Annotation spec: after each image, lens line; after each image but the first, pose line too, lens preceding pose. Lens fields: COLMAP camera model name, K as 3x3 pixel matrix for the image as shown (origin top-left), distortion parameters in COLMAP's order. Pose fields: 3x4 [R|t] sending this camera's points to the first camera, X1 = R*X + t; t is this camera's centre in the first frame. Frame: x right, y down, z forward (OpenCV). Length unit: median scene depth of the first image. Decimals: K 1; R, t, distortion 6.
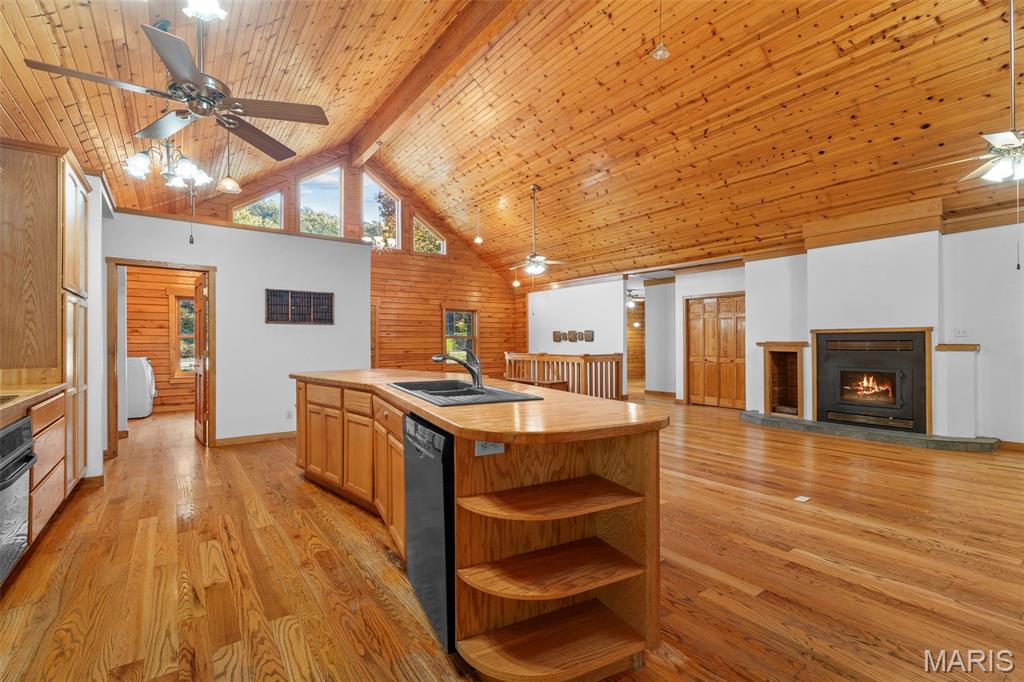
lens RADIAL K [[463.4, 0, 492.6], [0, 463.4, 345.1], [0, 0, 1]] dist [0.005751, -0.001605]
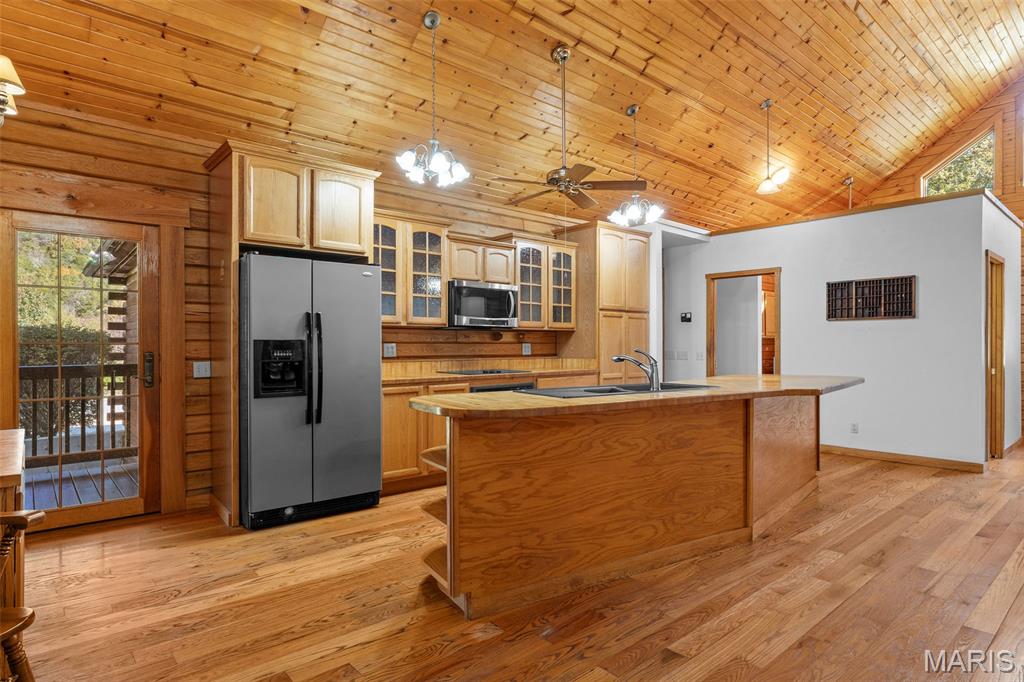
lens RADIAL K [[575.4, 0, 521.3], [0, 575.4, 348.6], [0, 0, 1]] dist [0.007082, 0.000433]
pose [[0.078410, 0.009045, -0.996880, 0.504642], [-0.002541, 0.999957, 0.008873, -0.002062], [0.996918, 0.001838, 0.078429, 0.287708]]
